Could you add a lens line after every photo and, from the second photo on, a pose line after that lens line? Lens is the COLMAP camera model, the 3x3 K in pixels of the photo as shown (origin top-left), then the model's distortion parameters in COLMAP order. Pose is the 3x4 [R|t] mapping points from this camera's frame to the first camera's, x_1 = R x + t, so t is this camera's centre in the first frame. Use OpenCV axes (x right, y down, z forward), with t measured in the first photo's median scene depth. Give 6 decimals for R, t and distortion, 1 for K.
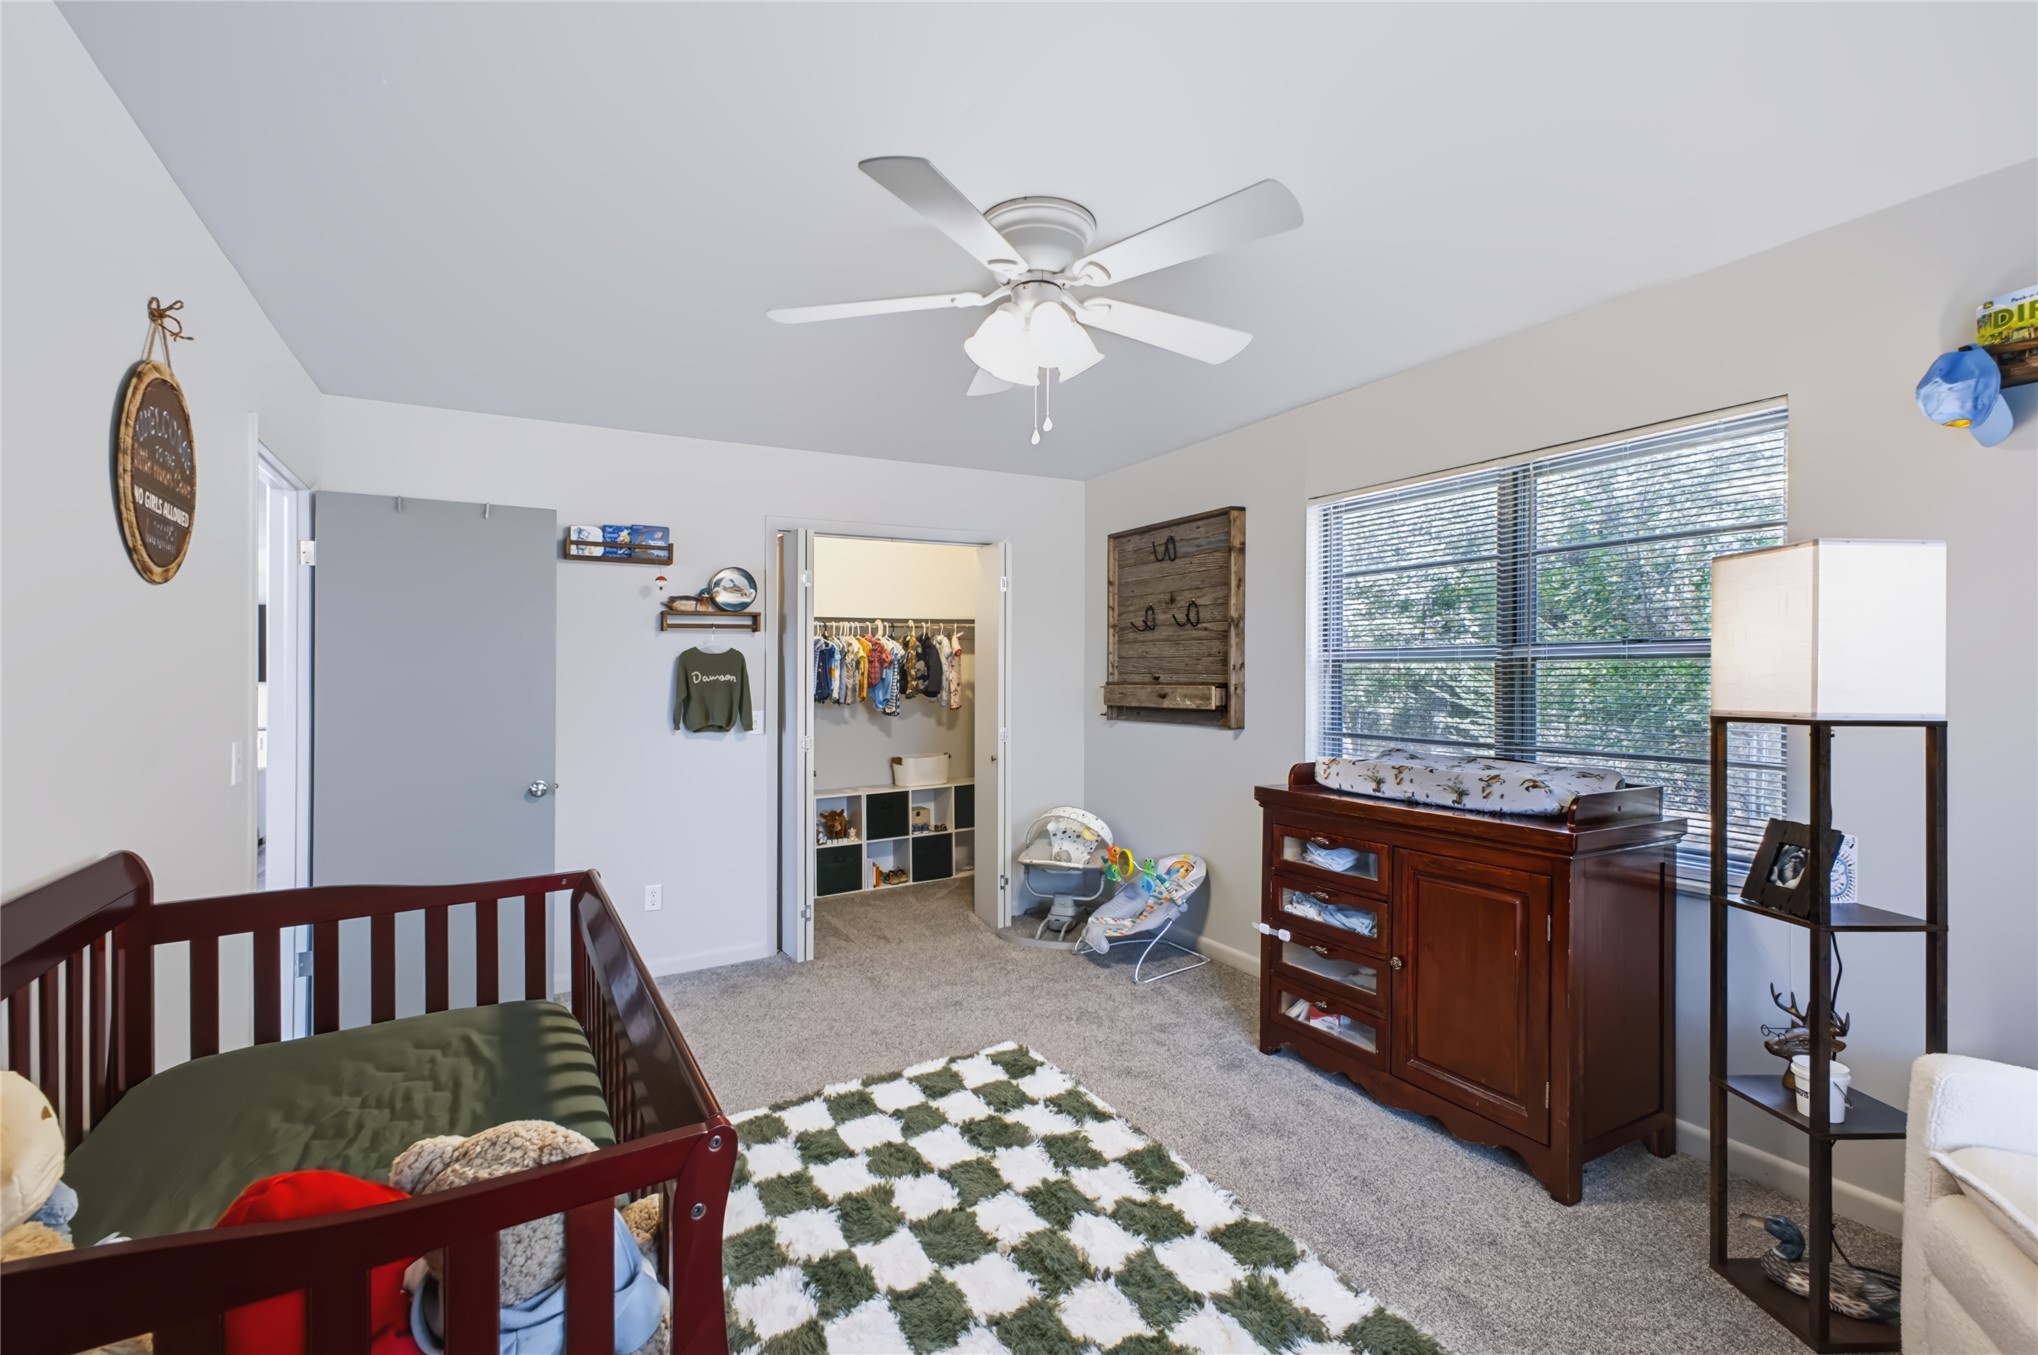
lens RADIAL K [[901.6, 0, 1041.2], [0, 901.6, 670.7], [0, 0, 1]] dist [0.001706, 0.000160]
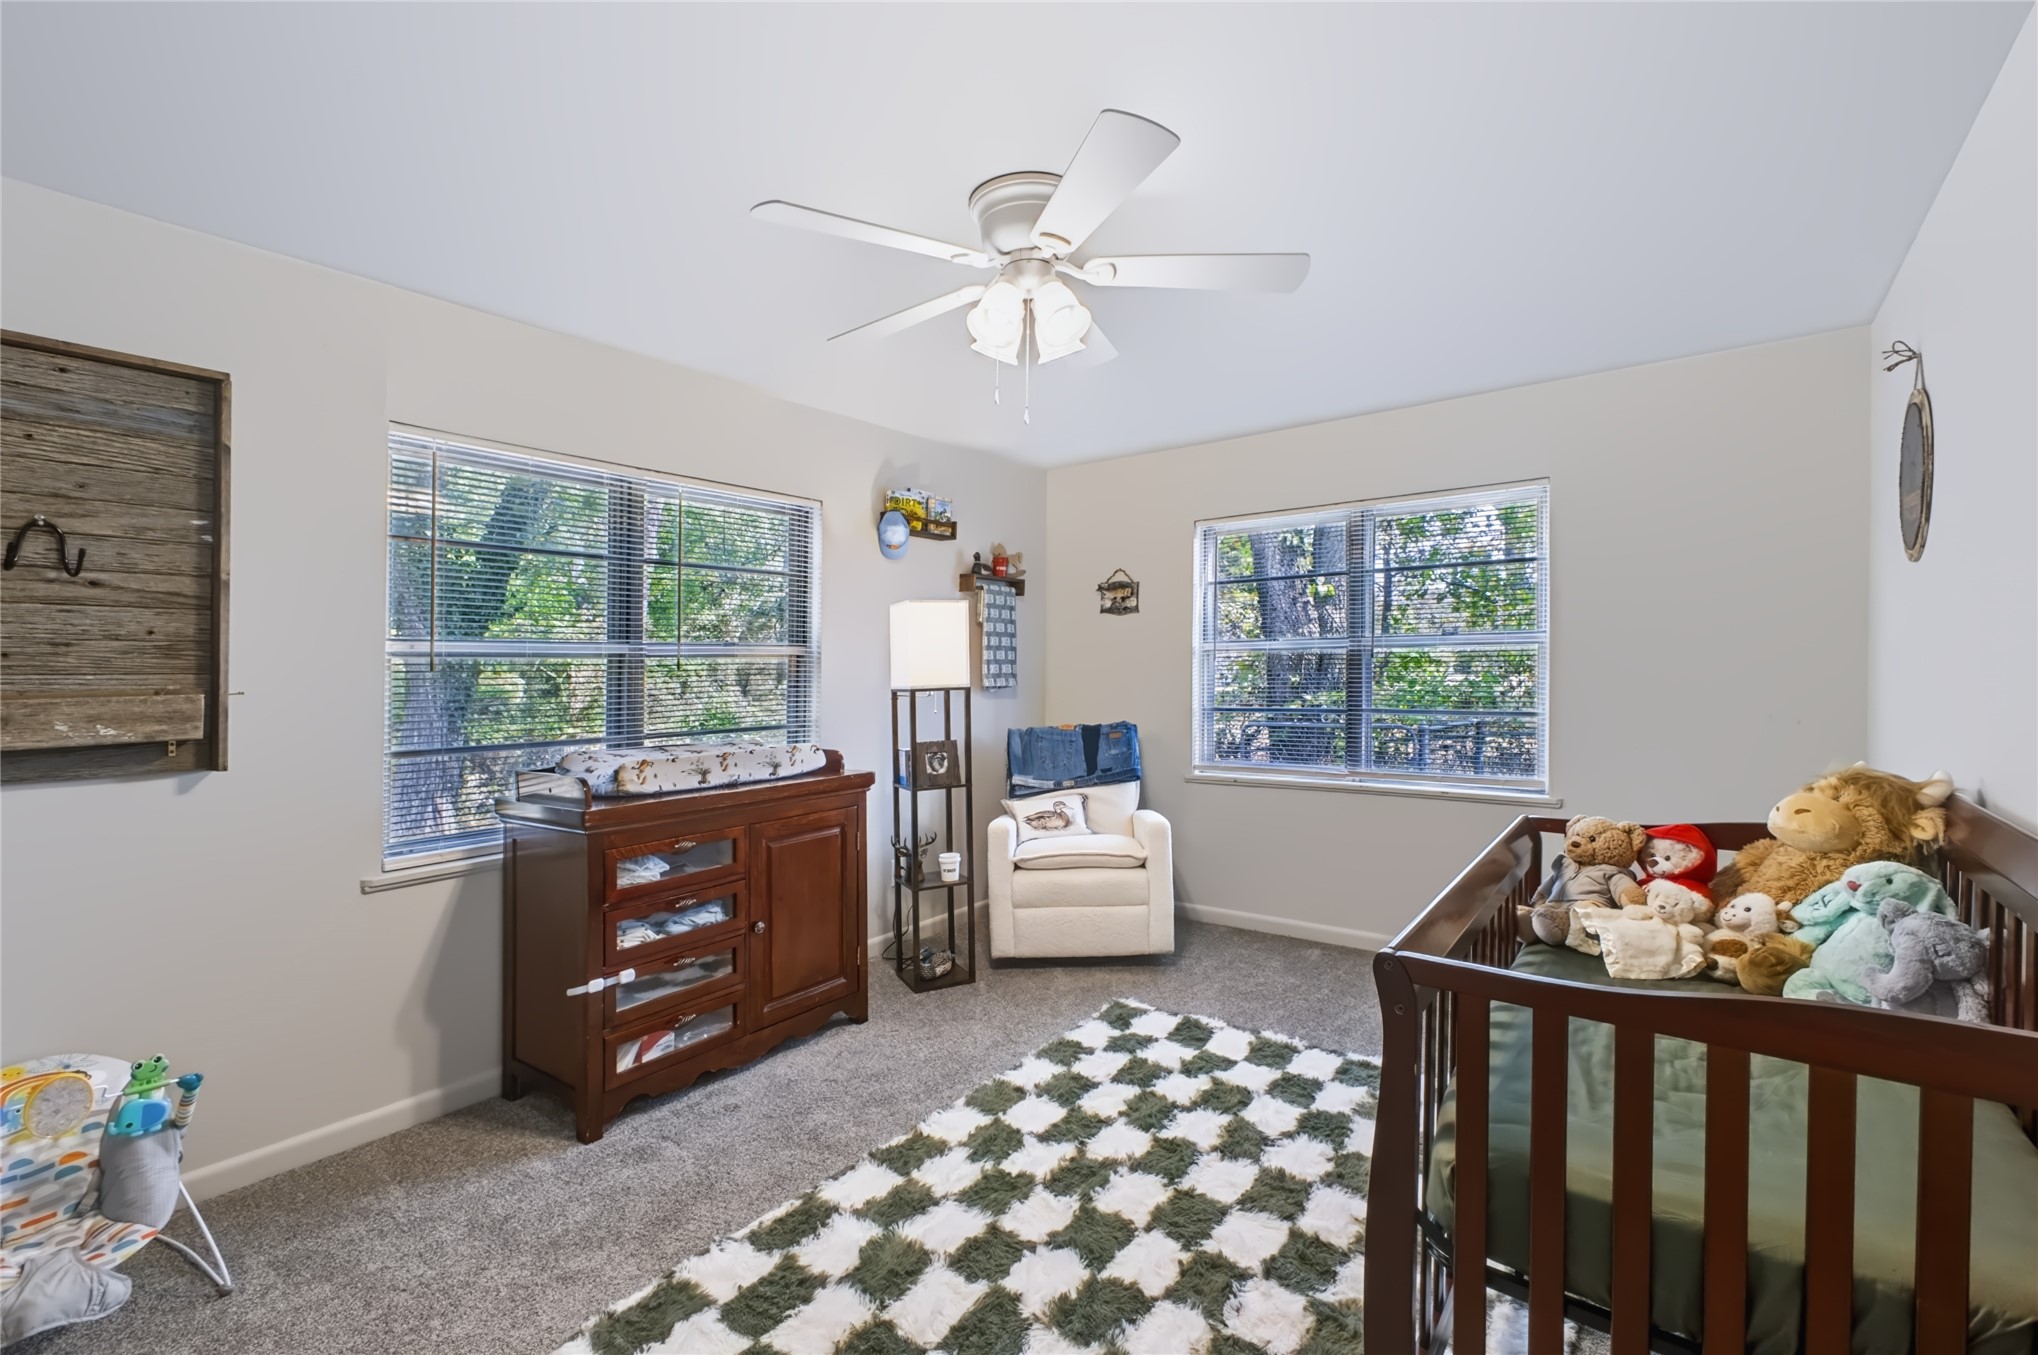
lens RADIAL K [[901.6, 0, 1041.2], [0, 901.6, 670.7], [0, 0, 1]] dist [0.001706, 0.000160]
pose [[-0.405607, -0.000294, 0.914047, -0.723202], [0.006652, 0.999973, 0.003274, 0.005805], [-0.914023, 0.007408, -0.405594, 1.070069]]
